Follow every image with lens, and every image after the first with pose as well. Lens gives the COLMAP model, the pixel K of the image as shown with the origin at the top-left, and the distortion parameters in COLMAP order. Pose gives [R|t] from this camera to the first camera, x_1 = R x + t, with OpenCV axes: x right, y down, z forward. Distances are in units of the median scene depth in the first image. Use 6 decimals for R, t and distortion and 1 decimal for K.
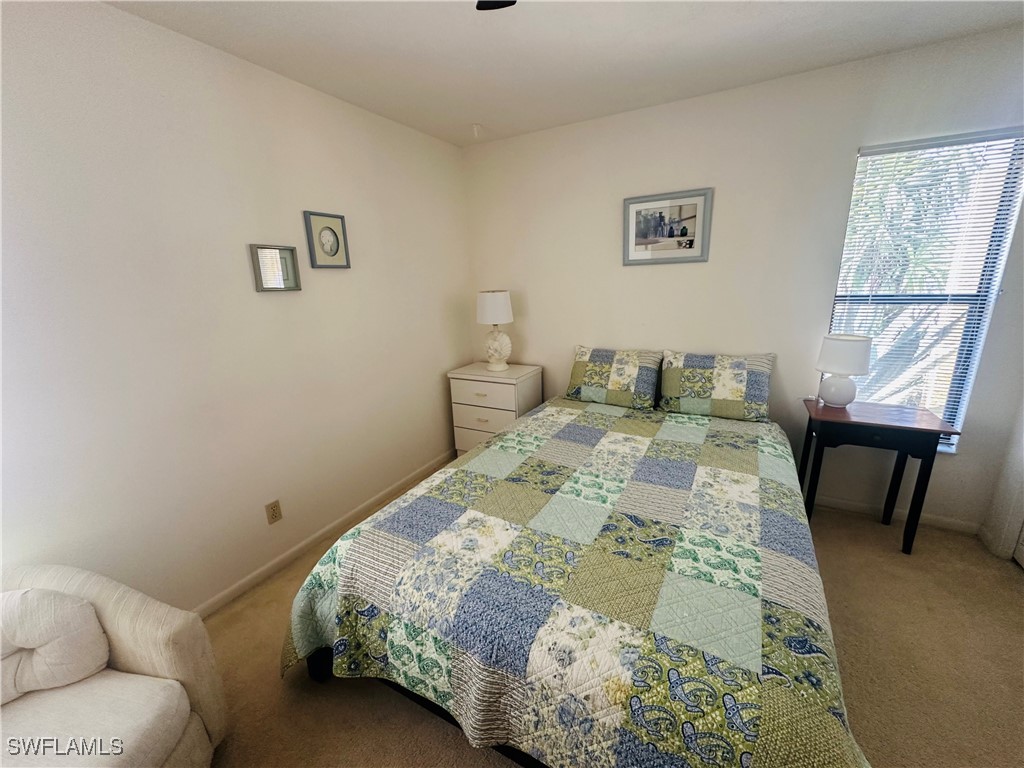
lens RADIAL K [[408.7, 0, 512.2], [0, 408.7, 383.7], [0, 0, 1]] dist [-0.004063, 0.000774]
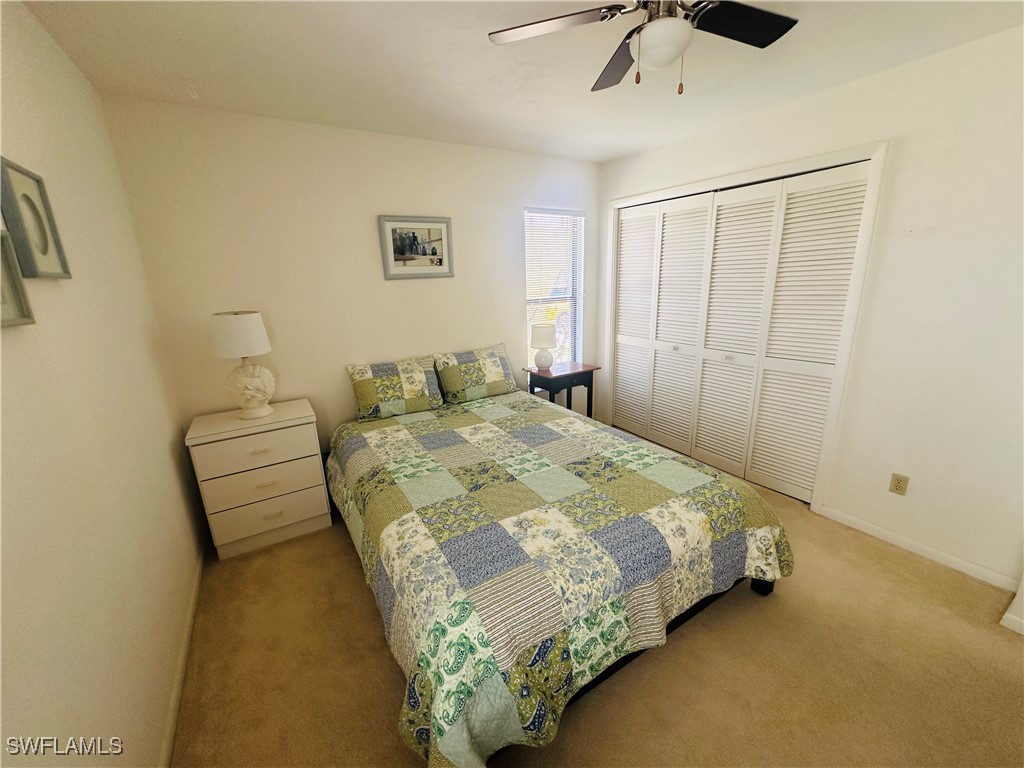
lens RADIAL K [[408.7, 0, 510.5], [0, 408.7, 385.1], [0, 0, 1]] dist [-0.004063, 0.000774]
pose [[0.495121, -0.208321, 0.843479, -0.552720], [0.238829, 0.966063, 0.098404, -0.065604], [-0.835354, 0.152725, 0.528071, 0.261465]]
